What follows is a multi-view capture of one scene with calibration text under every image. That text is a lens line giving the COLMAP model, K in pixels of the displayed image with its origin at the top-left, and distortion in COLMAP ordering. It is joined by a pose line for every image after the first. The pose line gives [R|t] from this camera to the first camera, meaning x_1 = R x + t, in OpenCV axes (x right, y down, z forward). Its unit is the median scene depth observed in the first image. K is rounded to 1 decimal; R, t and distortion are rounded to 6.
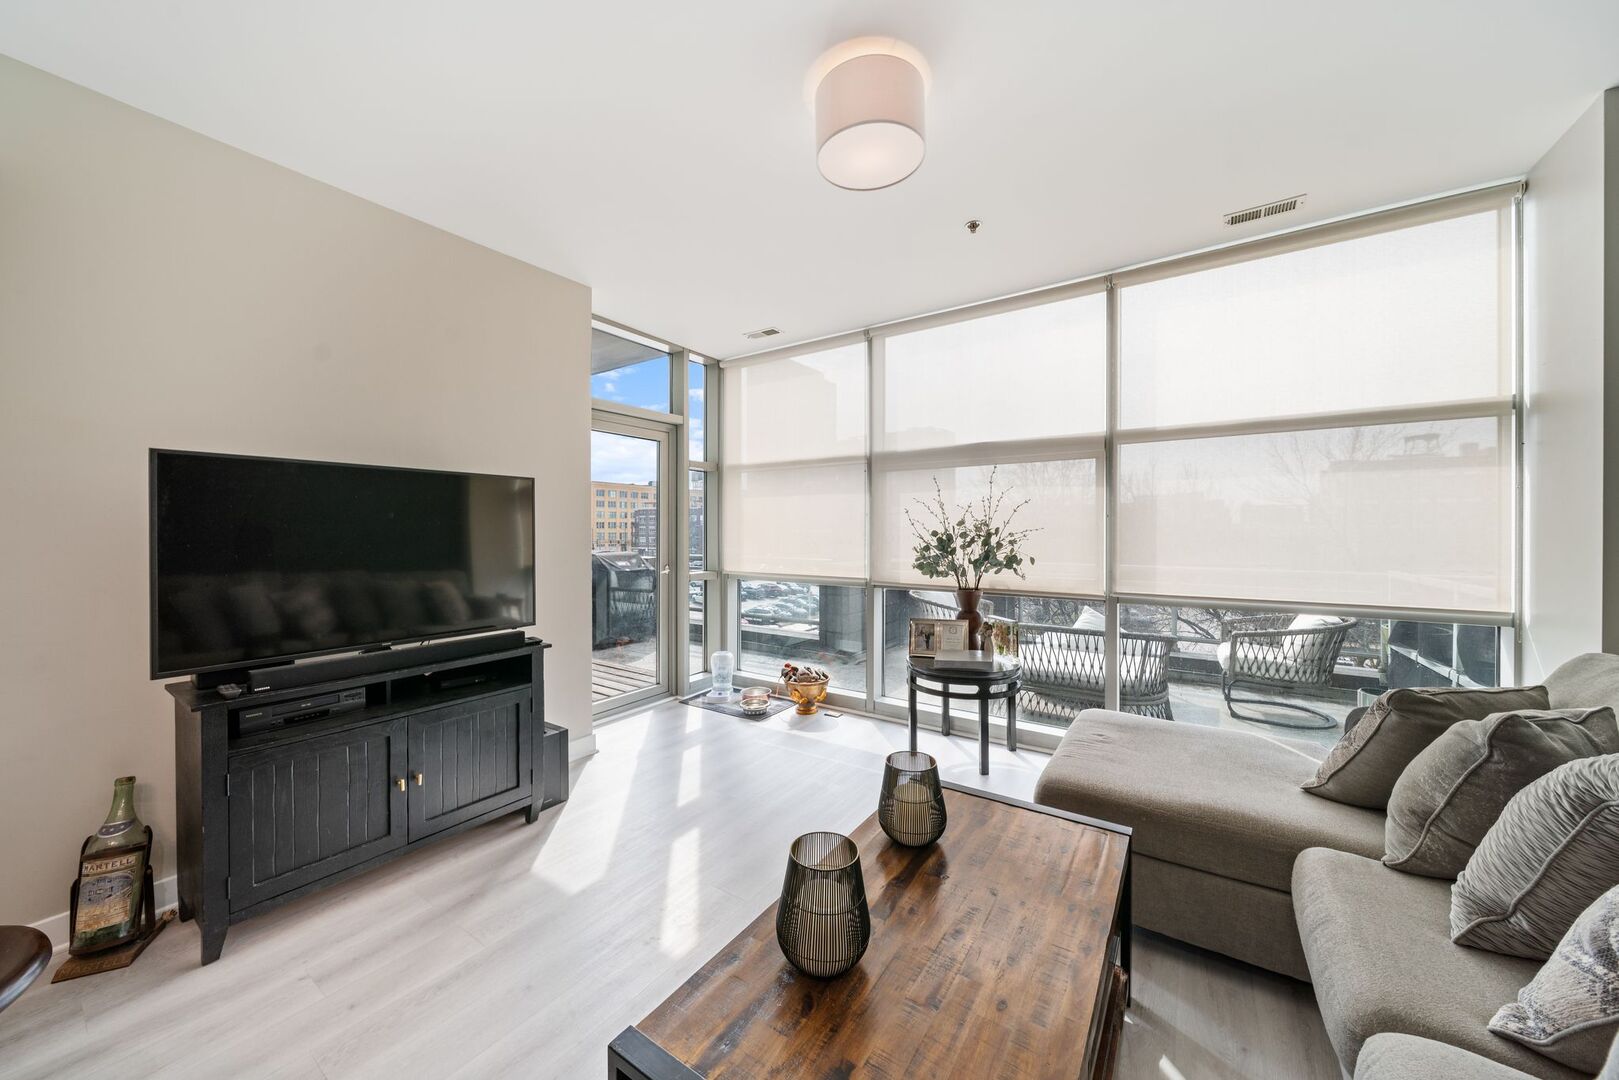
lens RADIAL K [[570.7, 0, 803.7], [0, 570.7, 528.5], [0, 0, 1]] dist [-0.002070, -0.000374]
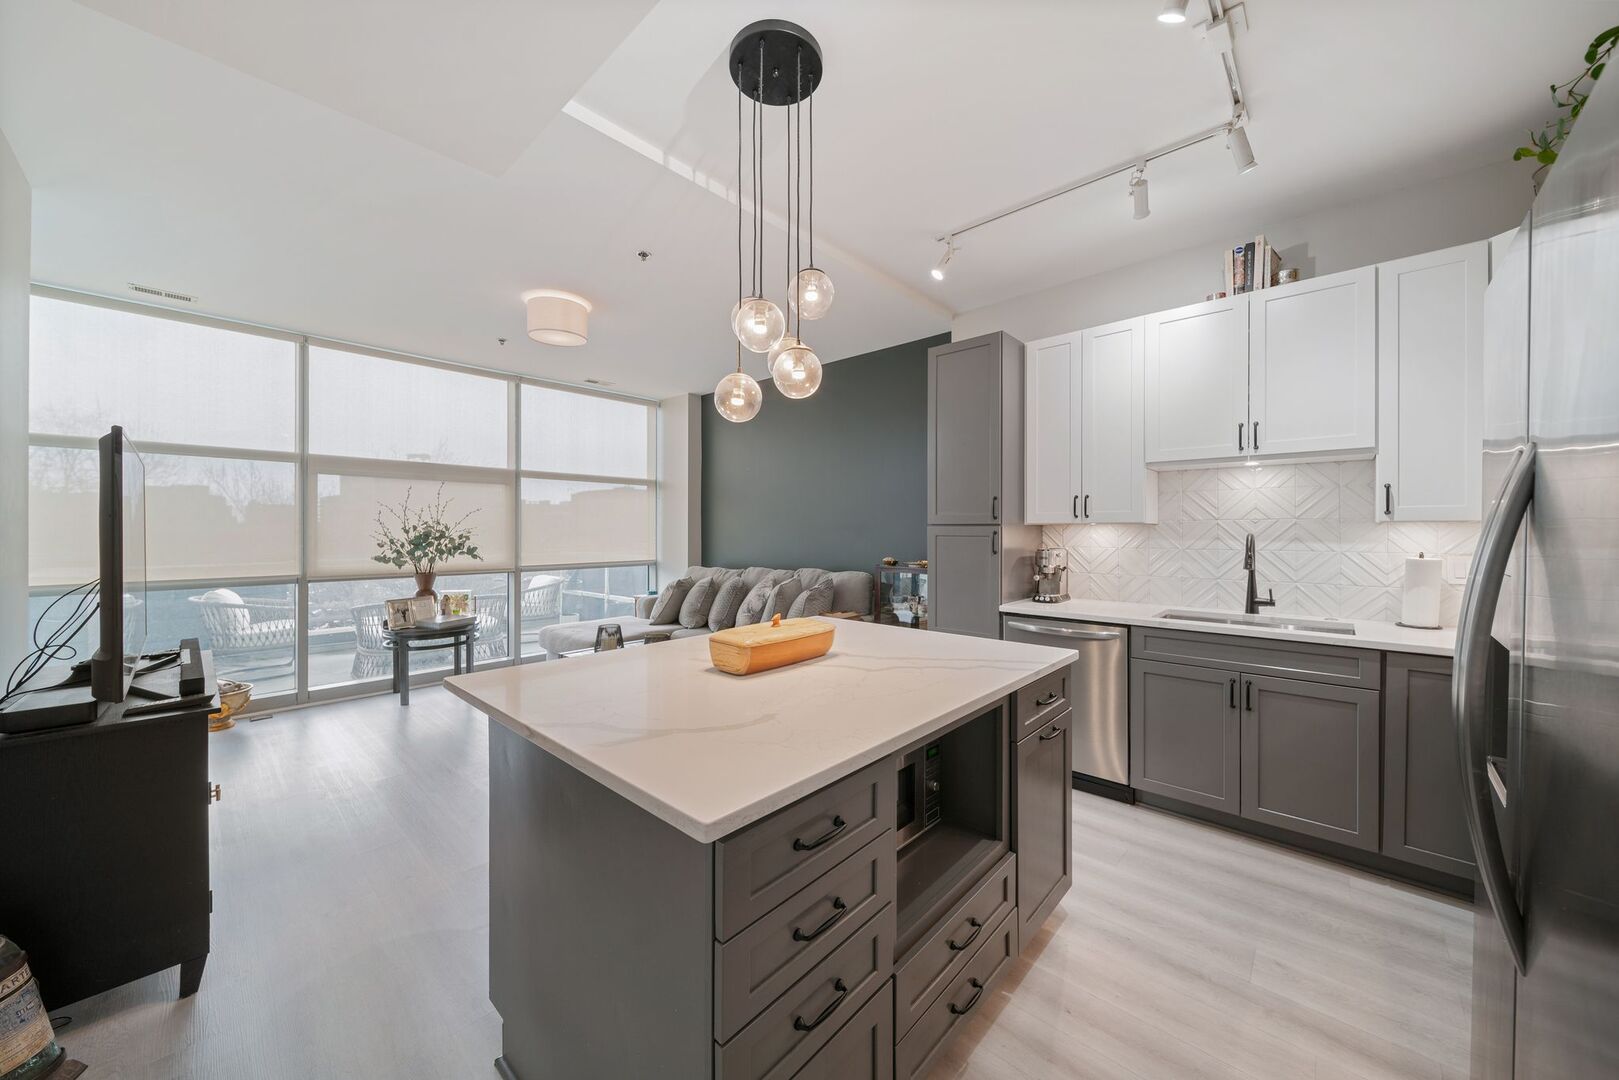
lens RADIAL K [[577.5, 0, 807.5], [0, 577.5, 511.8], [0, 0, 1]] dist [-0.000759, 0.000039]
pose [[0.131867, 0.034273, 0.990675, -1.003975], [-0.003921, 0.999412, -0.034053, 0.007092], [-0.991260, 0.000606, 0.131924, -0.058937]]
